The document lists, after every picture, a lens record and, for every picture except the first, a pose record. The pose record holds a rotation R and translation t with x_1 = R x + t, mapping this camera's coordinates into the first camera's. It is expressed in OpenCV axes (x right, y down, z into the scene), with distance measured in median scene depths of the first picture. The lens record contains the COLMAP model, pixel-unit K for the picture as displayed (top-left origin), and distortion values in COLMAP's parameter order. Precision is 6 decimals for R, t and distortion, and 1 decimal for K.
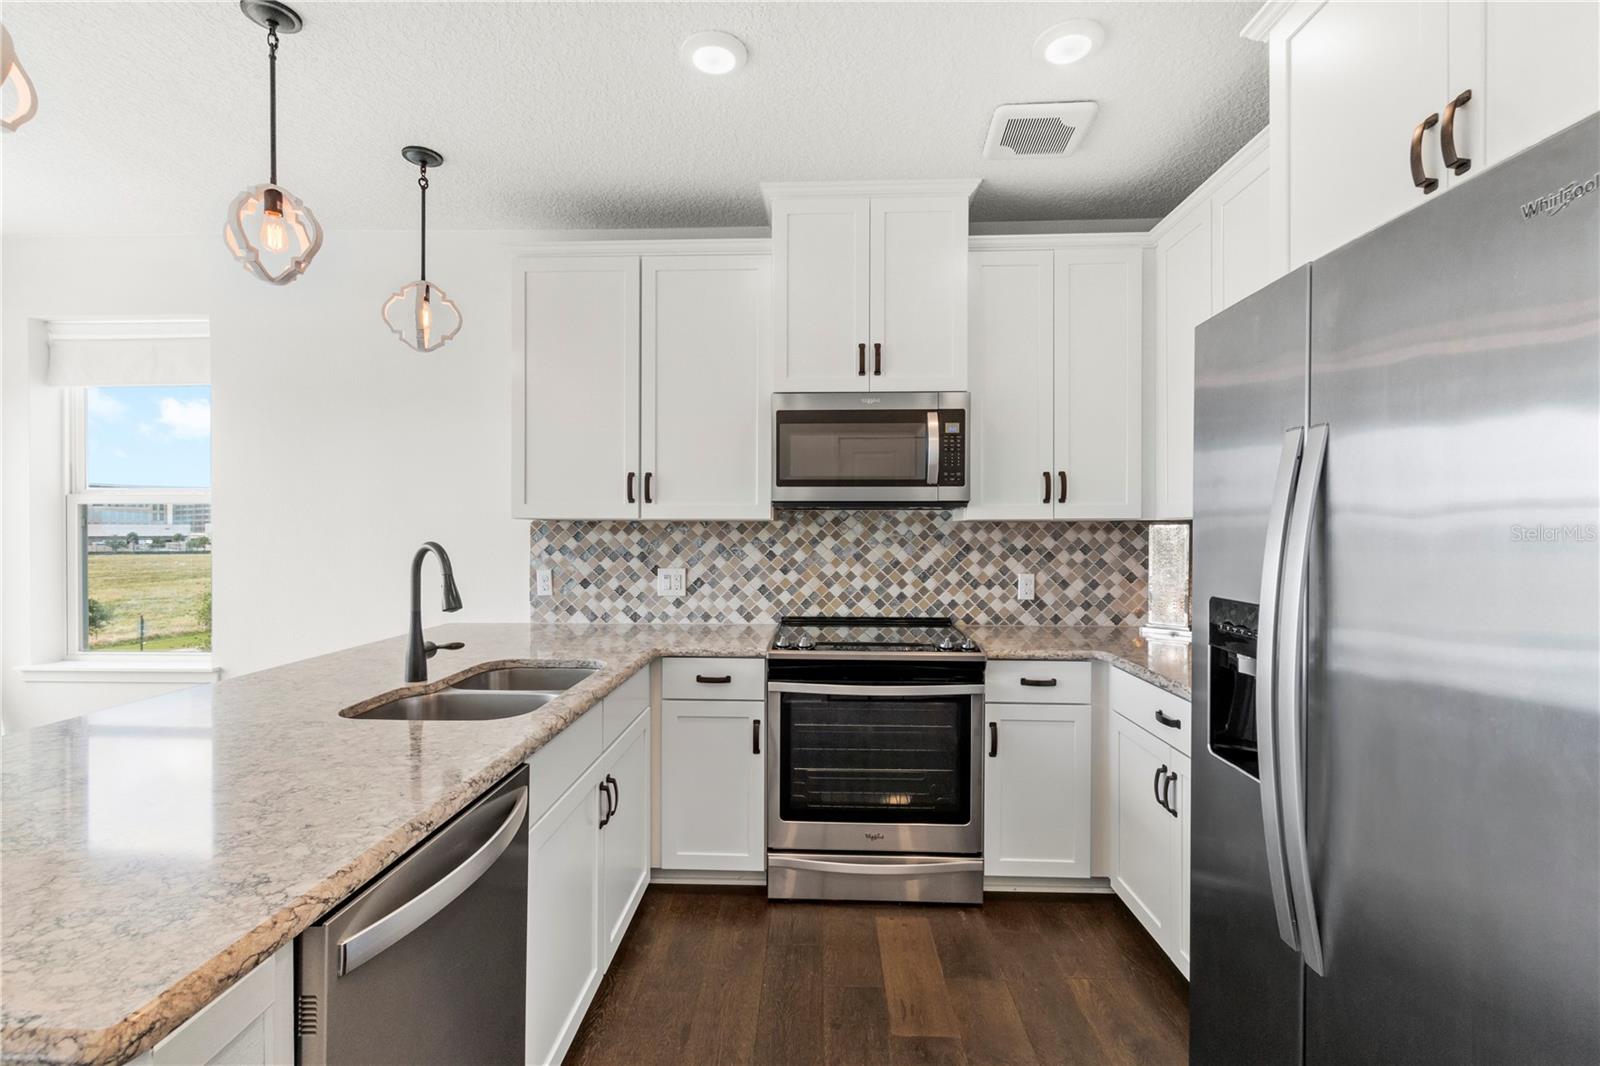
lens RADIAL K [[723.7, 0, 794.9], [0, 723.7, 535.3], [0, 0, 1]] dist [0.003224, -0.001074]
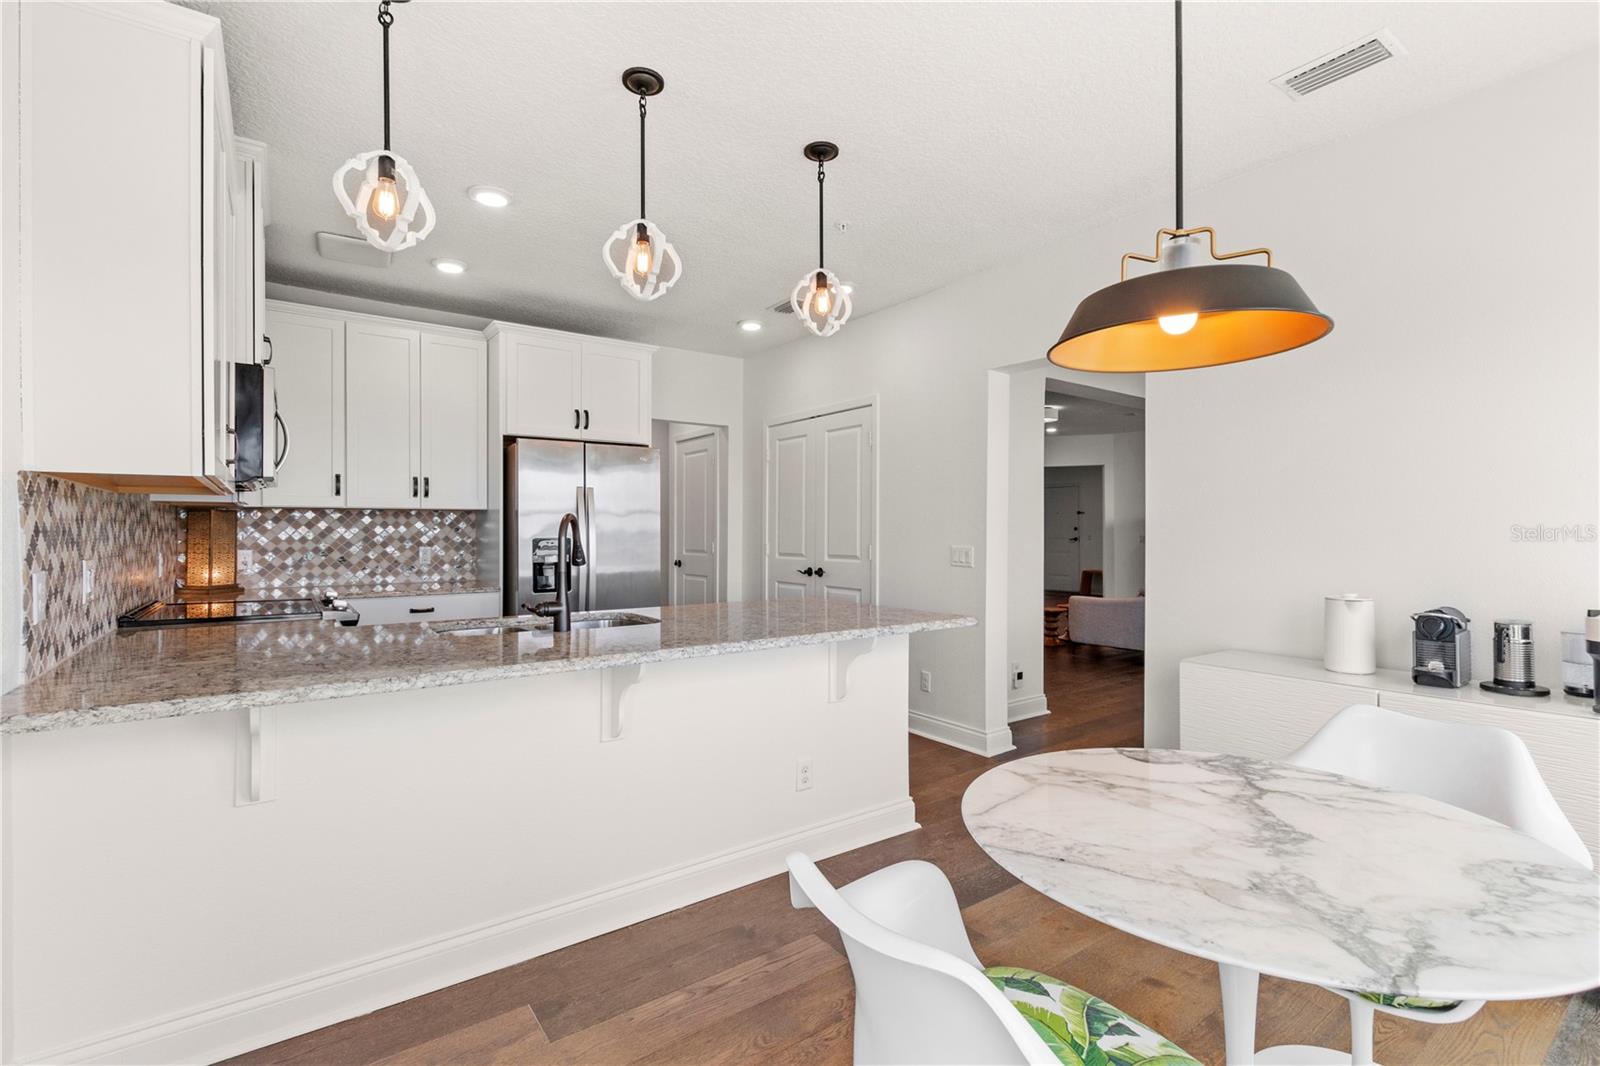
lens RADIAL K [[726.4, 0, 797.0], [0, 726.4, 528.6], [0, 0, 1]] dist [0.002970, 0.000065]
pose [[-0.611273, 0.001534, 0.791418, -1.084304], [0.006900, 0.999970, 0.003391, 0.020511], [-0.791389, 0.007534, -0.611266, 0.909878]]
